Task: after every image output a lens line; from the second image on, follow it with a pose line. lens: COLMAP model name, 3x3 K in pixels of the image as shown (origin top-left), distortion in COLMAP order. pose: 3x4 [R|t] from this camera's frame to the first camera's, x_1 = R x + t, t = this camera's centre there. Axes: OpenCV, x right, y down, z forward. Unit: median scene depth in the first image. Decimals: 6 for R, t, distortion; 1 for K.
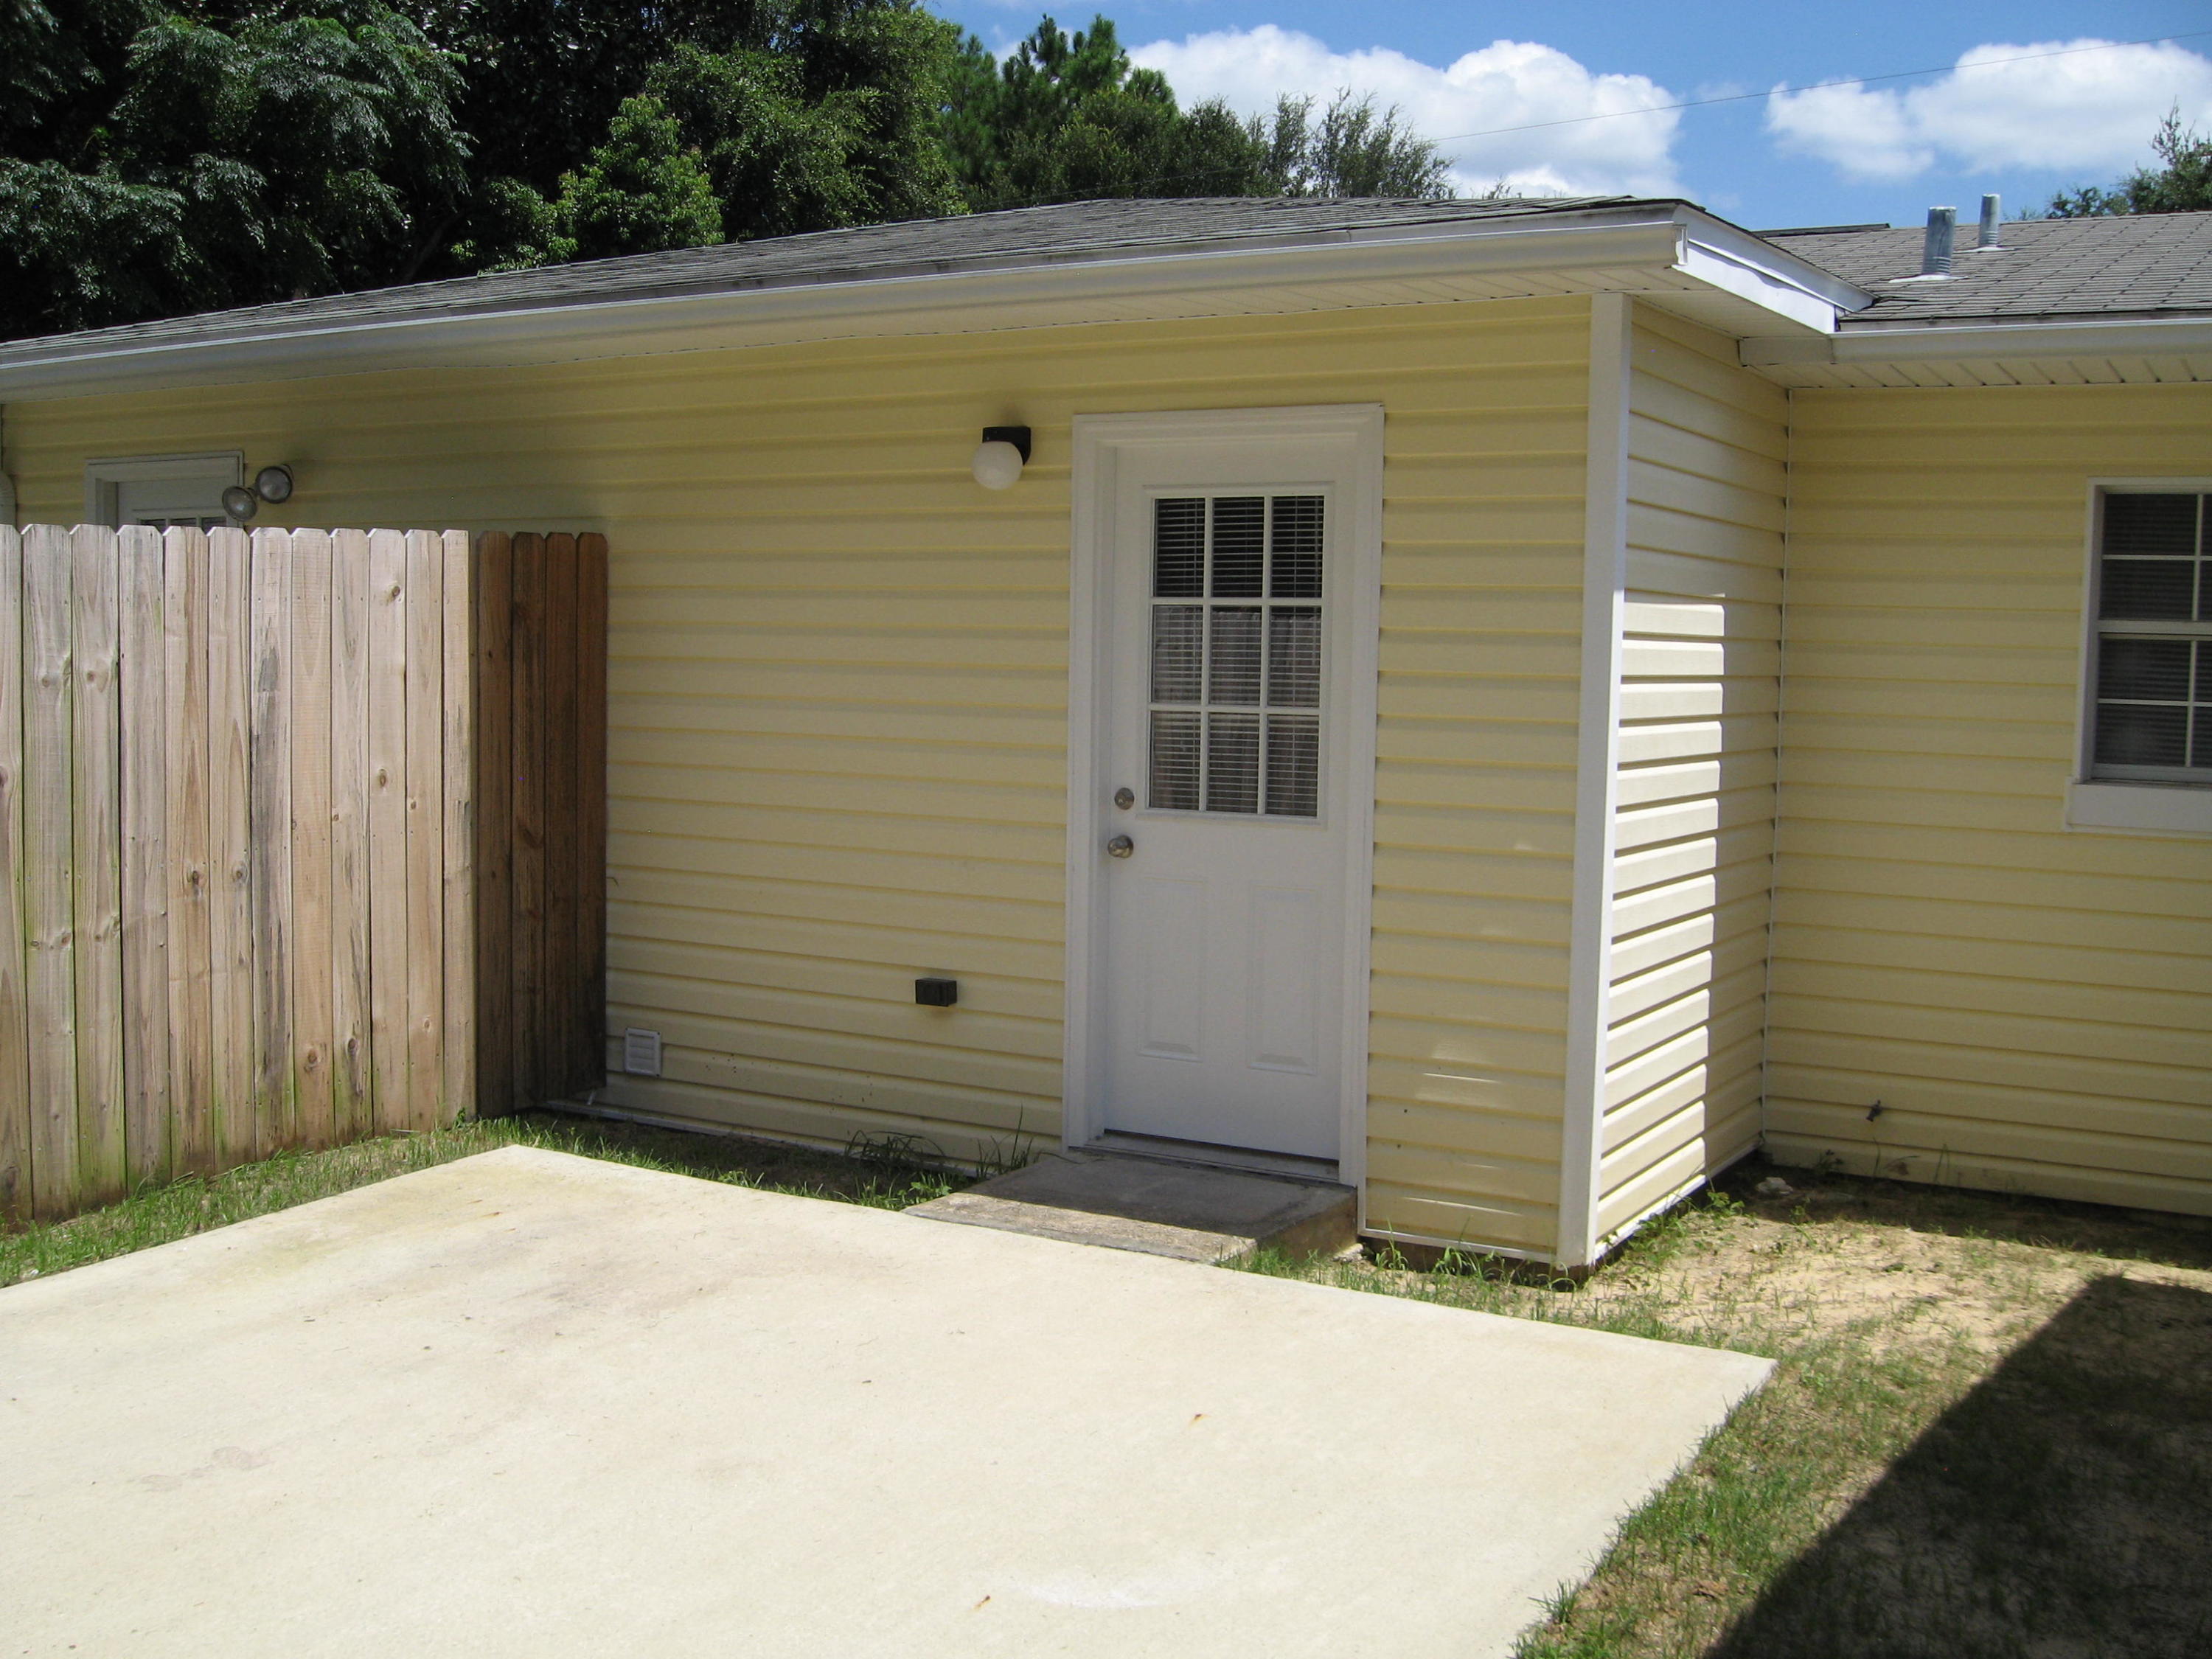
lens RADIAL K [[2251.2, 0, 1106.0], [0, 2251.2, 829.5], [0, 0, 1]] dist [0.001199, 0.000940]
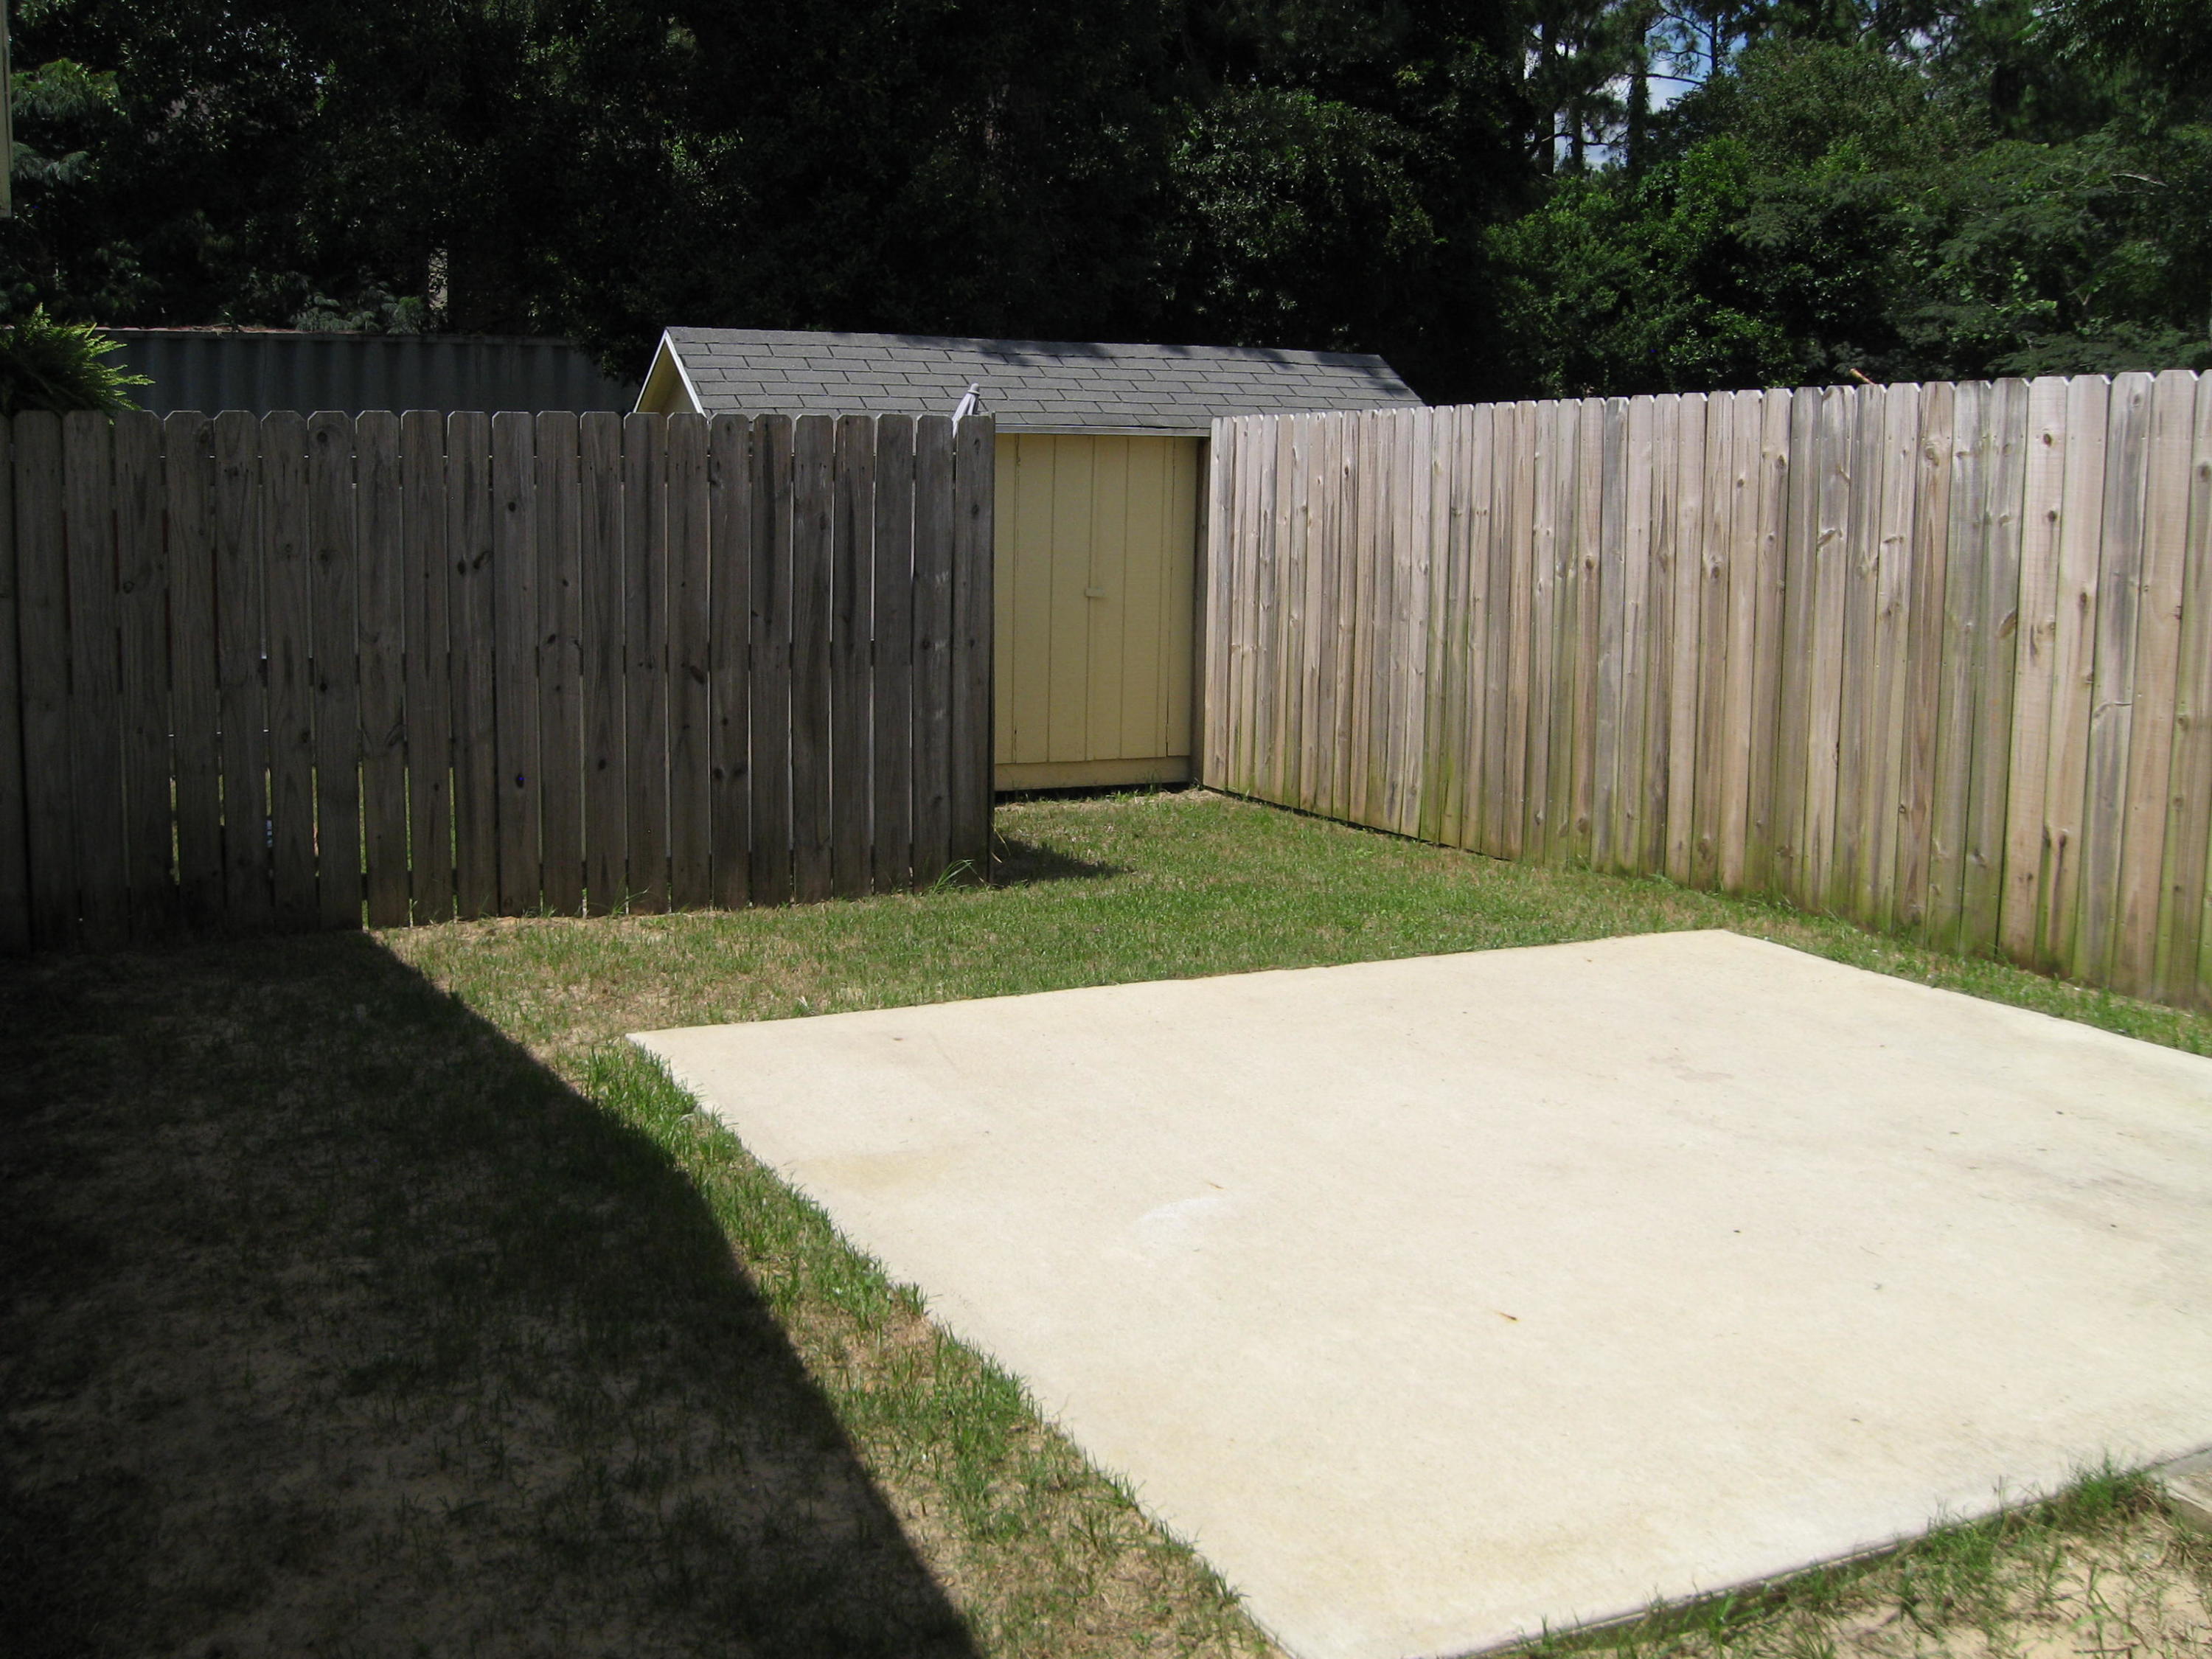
lens RADIAL K [[2283.4, 0, 1106.0], [0, 2283.4, 829.5], [0, 0, 1]] dist [0.001385, 0.001097]
pose [[-0.558606, 0.098228, -0.823596, 0.854165], [-0.105666, 0.976444, 0.188126, -0.068985], [0.822675, 0.192115, -0.535068, 1.355294]]
